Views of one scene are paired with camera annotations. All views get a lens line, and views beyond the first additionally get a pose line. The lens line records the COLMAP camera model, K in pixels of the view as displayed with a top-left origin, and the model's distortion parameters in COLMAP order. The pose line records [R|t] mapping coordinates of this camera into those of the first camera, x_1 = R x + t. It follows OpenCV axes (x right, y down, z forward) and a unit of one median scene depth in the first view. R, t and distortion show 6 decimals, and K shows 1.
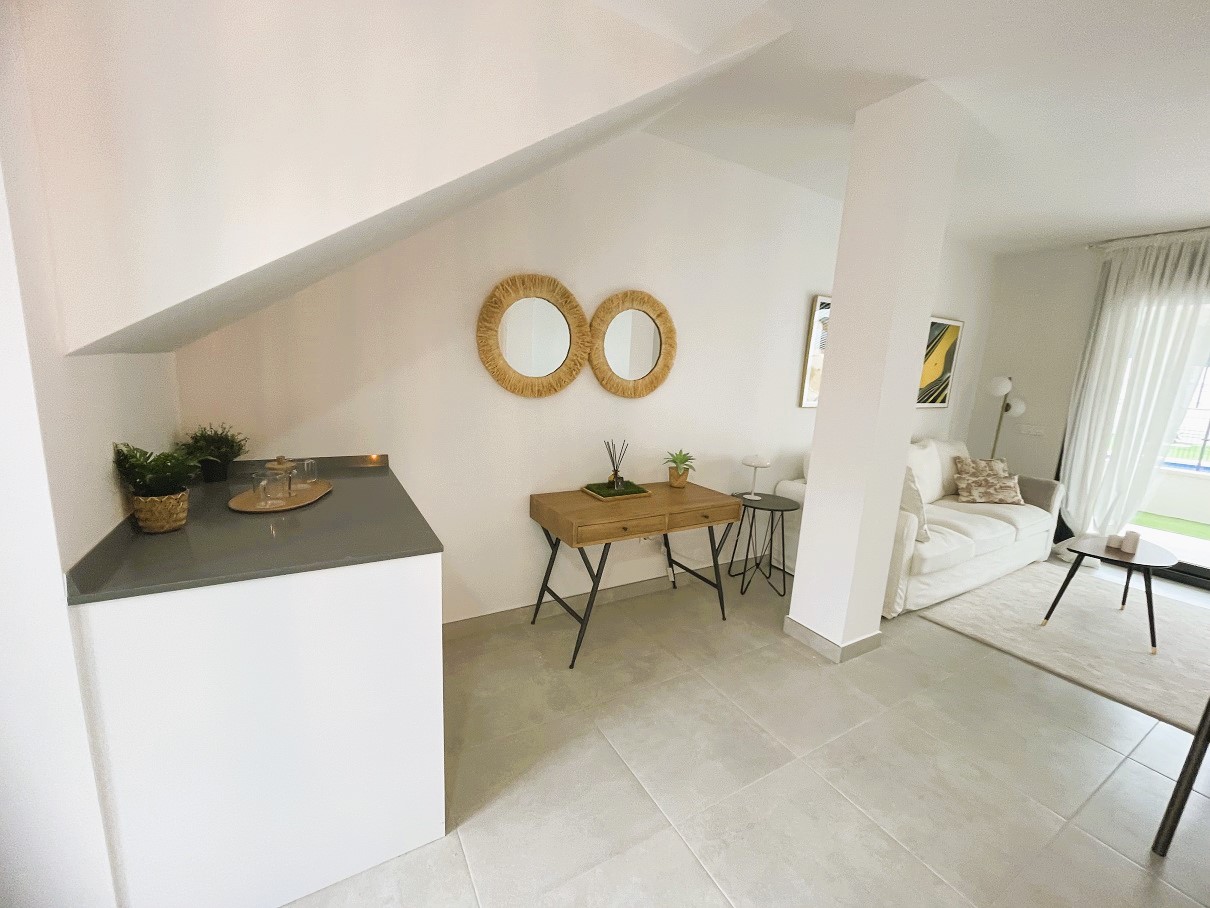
lens RADIAL K [[487.8, 0, 603.7], [0, 487.8, 455.3], [0, 0, 1]] dist [-0.000896, -0.000013]
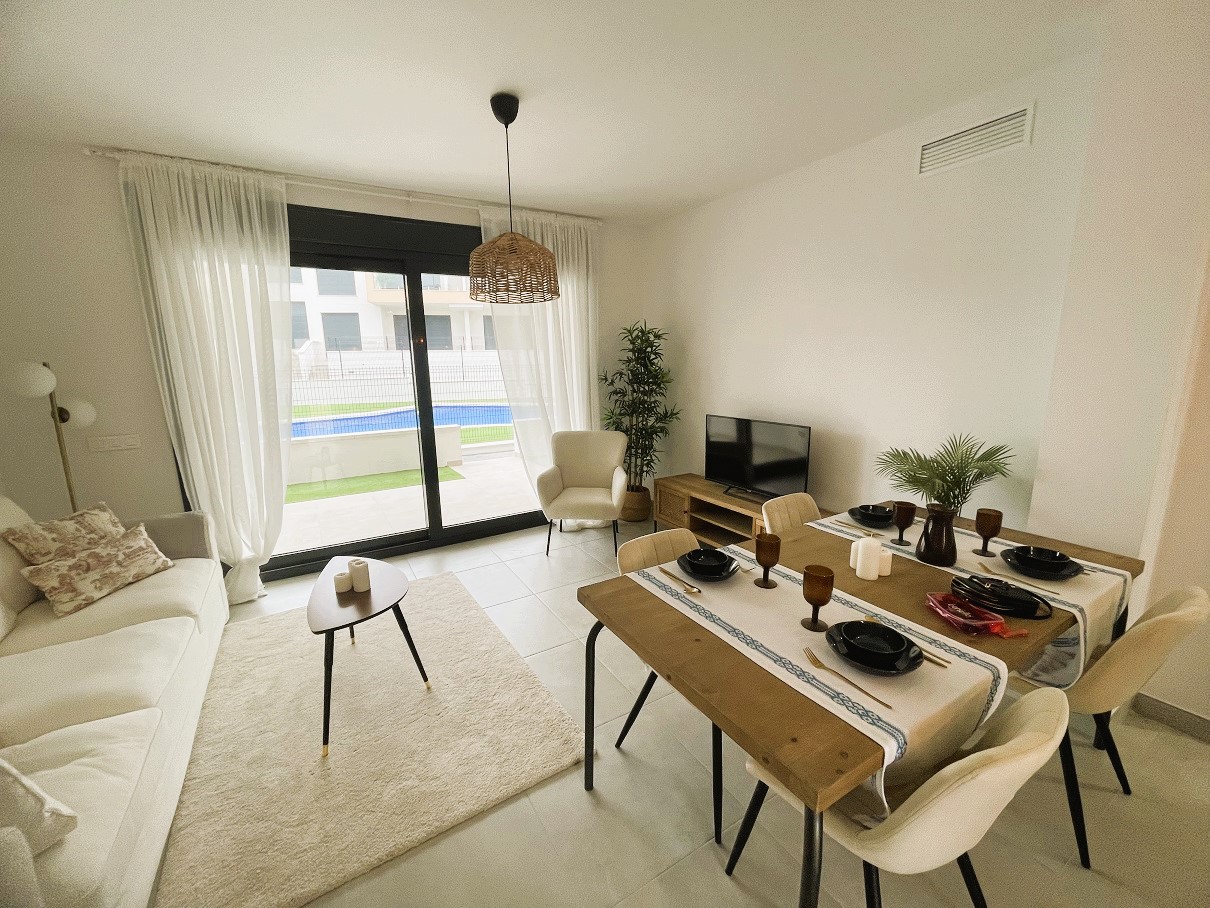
lens RADIAL K [[487.8, 0, 602.9], [0, 487.8, 454.9], [0, 0, 1]] dist [-0.000896, -0.000013]
pose [[-0.011740, -0.244027, 0.969697, 0.329447], [0.197183, 0.950157, 0.241497, -0.087763], [-0.980296, 0.194043, 0.036963, 0.476251]]
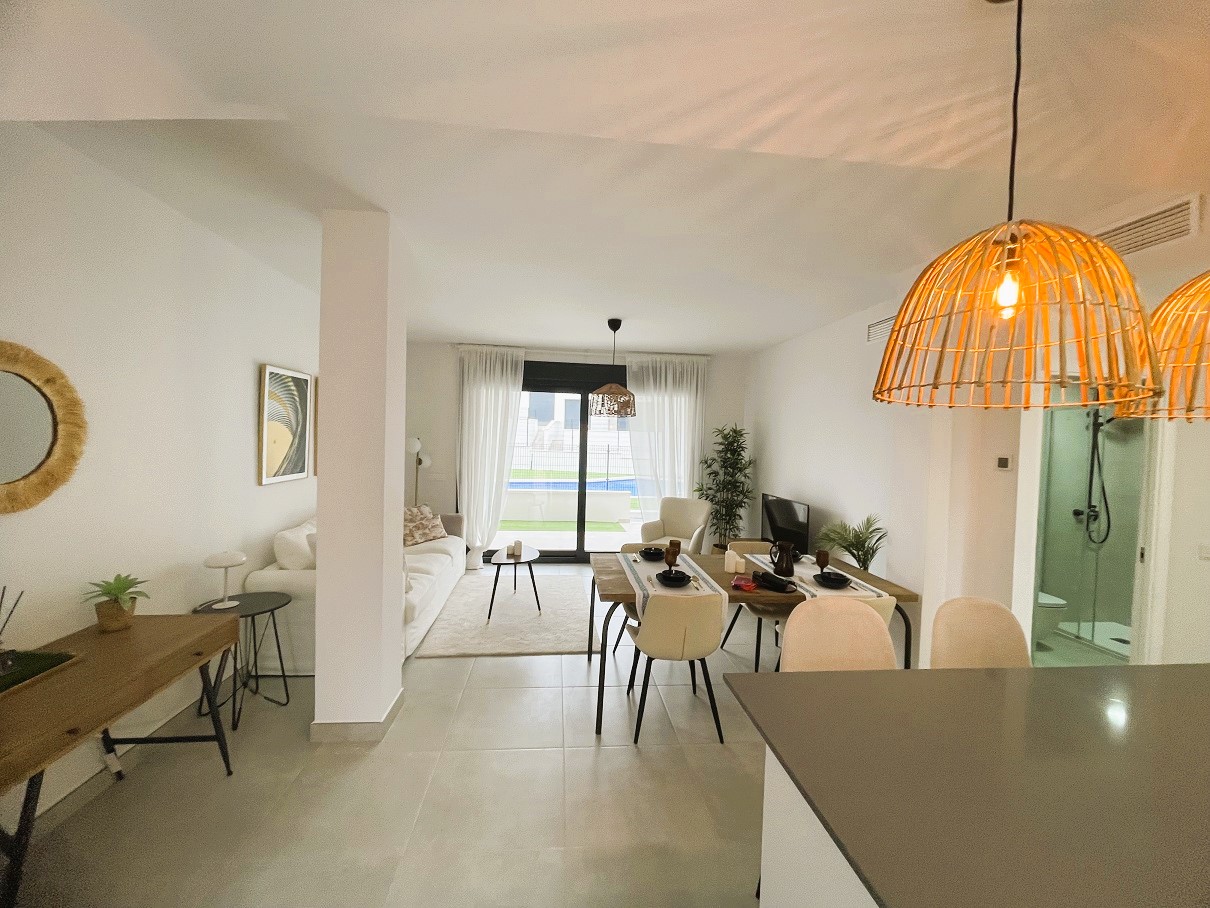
lens RADIAL K [[487.8, 0, 601.9], [0, 487.8, 455.1], [0, 0, 1]] dist [-0.000896, -0.000013]
pose [[0.420405, -0.070649, 0.904582, -0.140990], [0.155883, 0.987764, 0.004699, -0.062978], [-0.893846, 0.139033, 0.426274, 0.060921]]
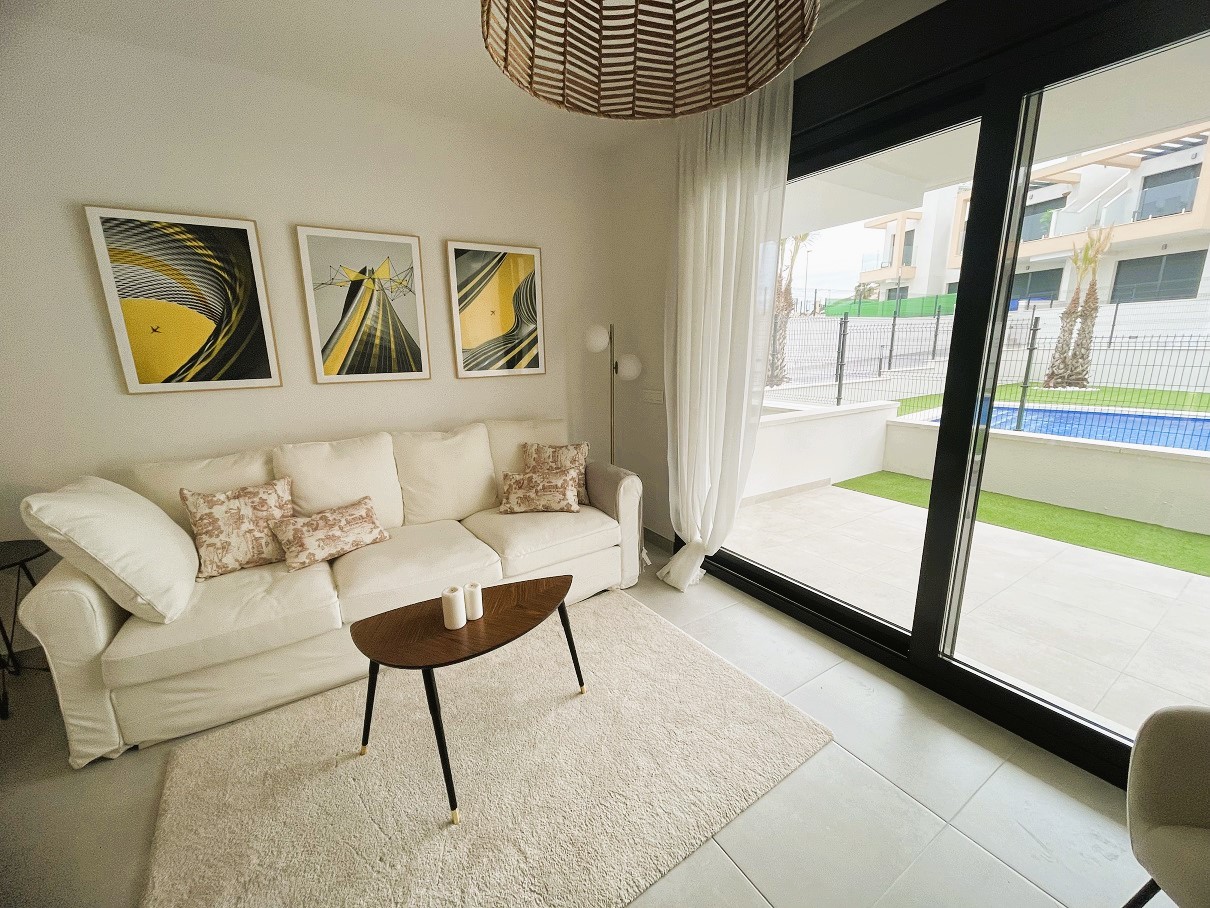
lens RADIAL K [[487.8, 0, 606.2], [0, 487.8, 453.5], [0, 0, 1]] dist [-0.000896, -0.000013]
pose [[0.996909, -0.074829, 0.023955, 1.036502], [0.073895, 0.996551, 0.037766, -0.001485], [-0.026698, -0.035879, 0.998999, 0.378434]]
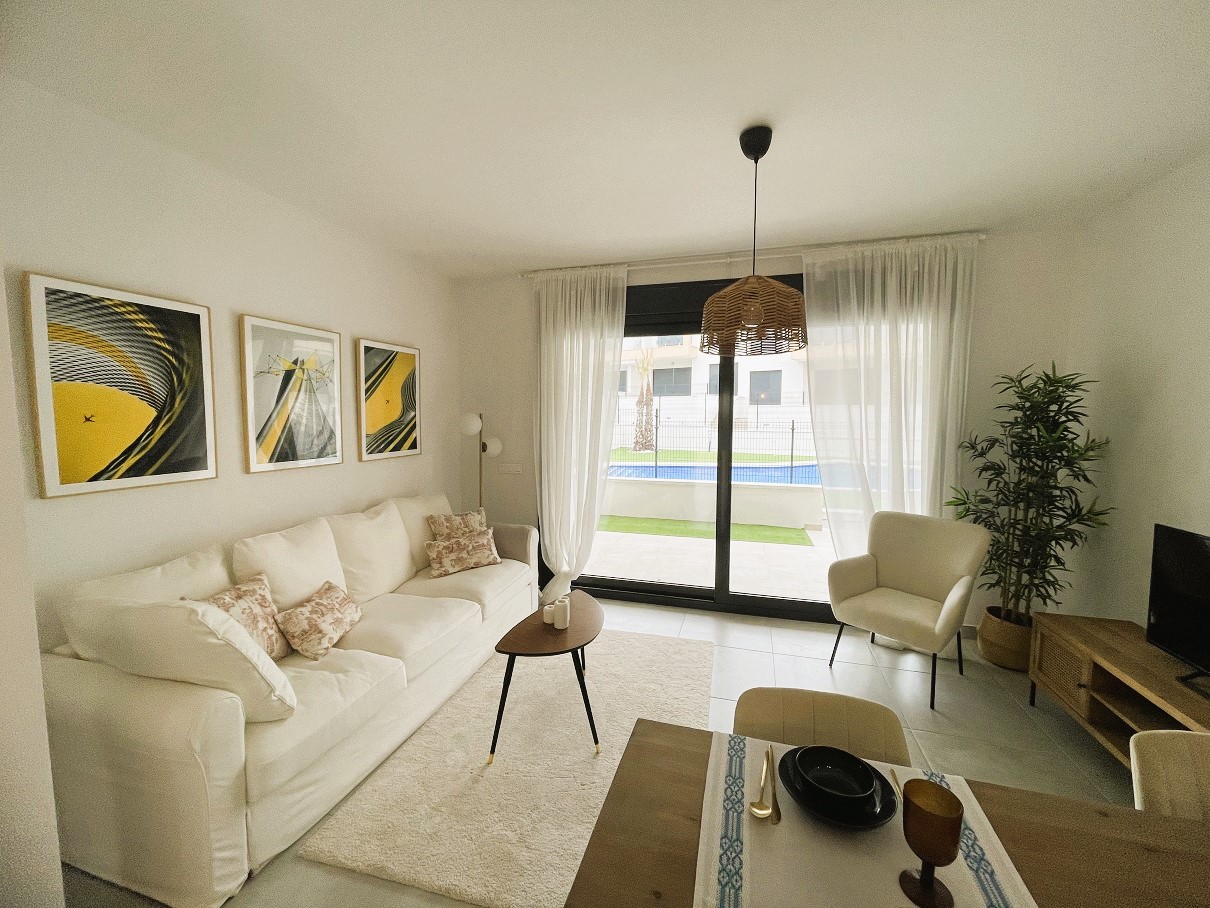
lens RADIAL K [[487.8, 0, 604.0], [0, 487.8, 454.1], [0, 0, 1]] dist [-0.000896, -0.000013]
pose [[0.728088, -0.103934, 0.677558, 0.509918], [0.158367, 0.987202, -0.018746, -0.046263], [-0.666939, 0.120951, 0.735230, 0.274960]]
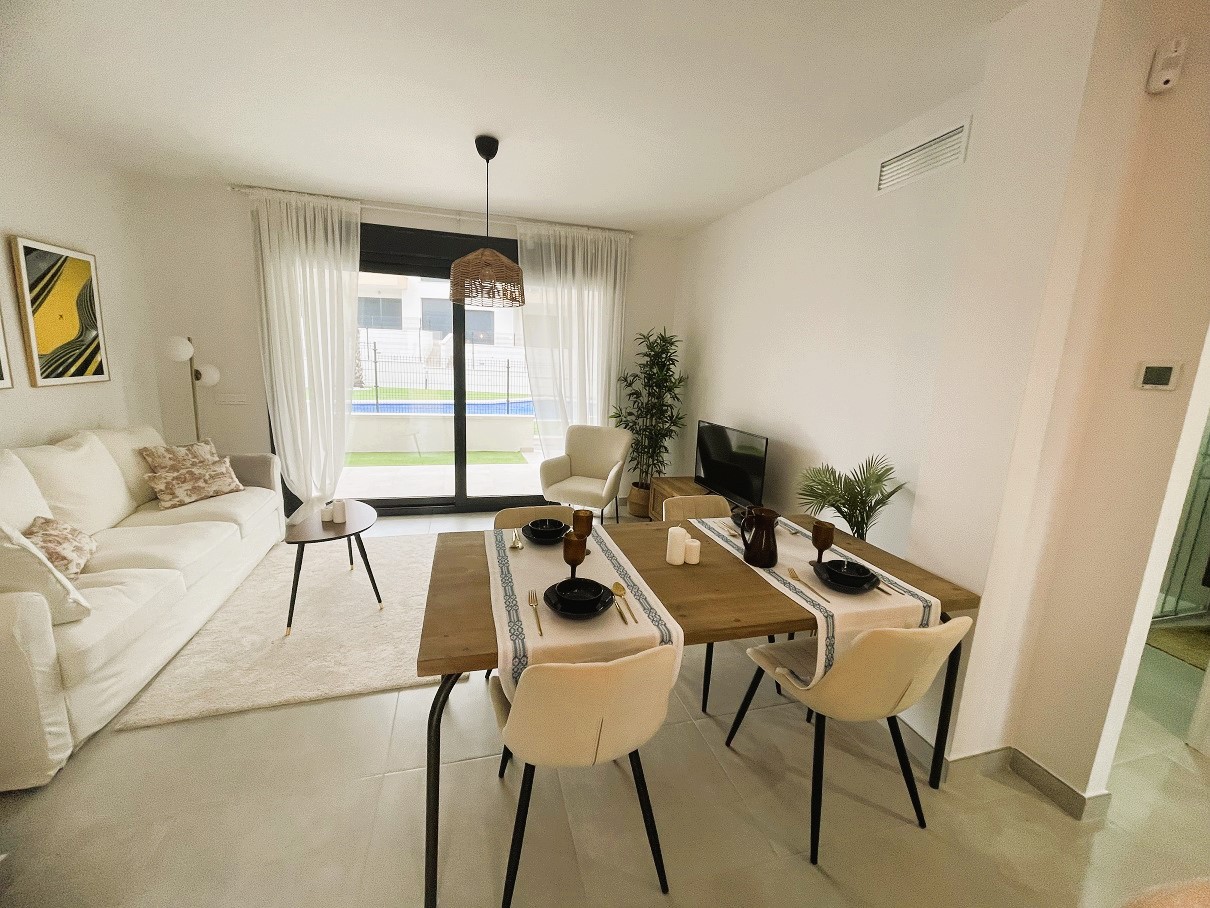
lens RADIAL K [[487.8, 0, 602.8], [0, 487.8, 454.6], [0, 0, 1]] dist [-0.000896, -0.000013]
pose [[0.251587, -0.222257, 0.941969, 0.265603], [0.143971, 0.971040, 0.190664, -0.035170], [-0.957066, 0.087648, 0.276300, 0.182176]]
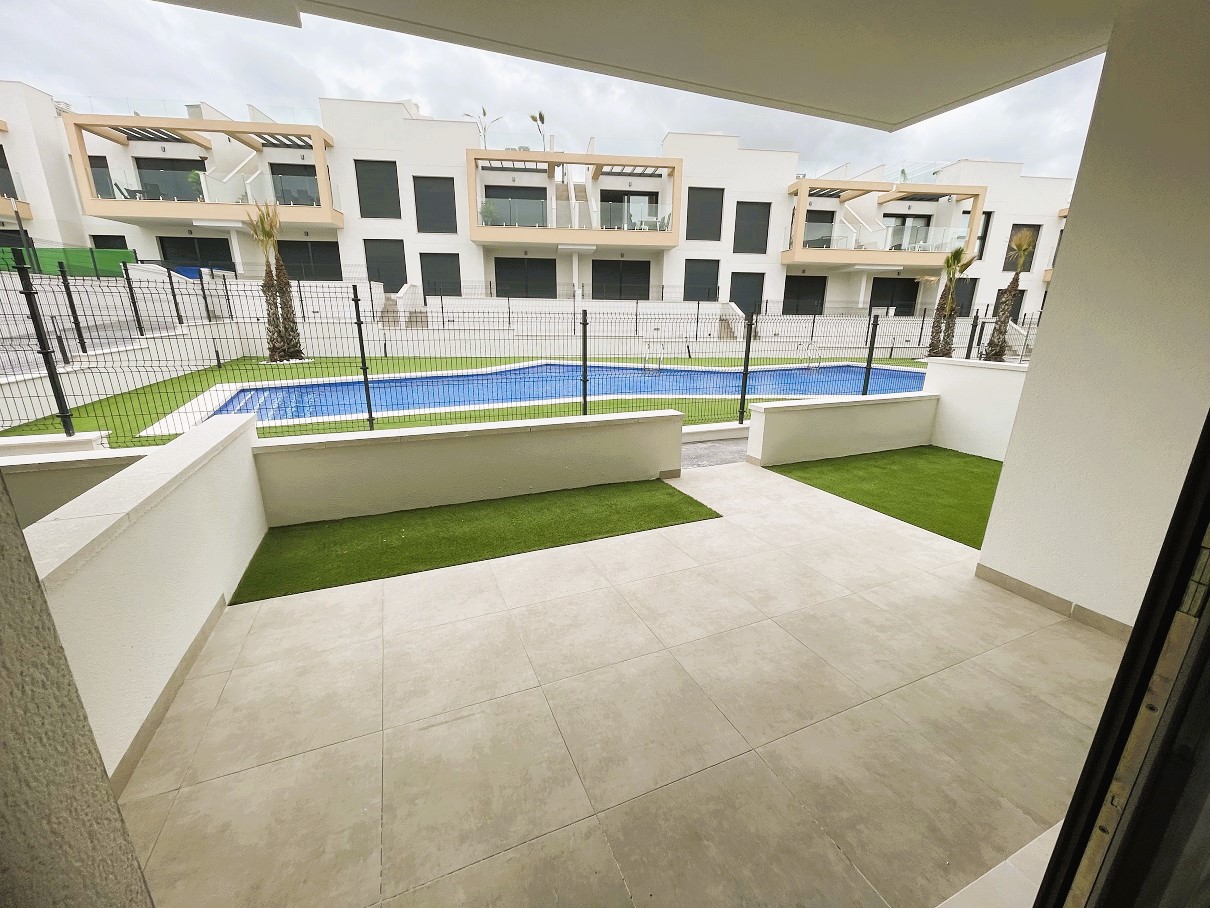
lens RADIAL K [[487.8, 0, 601.2], [0, 487.8, 453.3], [0, 0, 1]] dist [-0.000896, -0.000013]
pose [[0.137130, -0.319868, 0.937486, 1.221432], [0.178237, 0.938947, 0.294295, -0.134832], [-0.974385, 0.126739, 0.185770, 1.168981]]
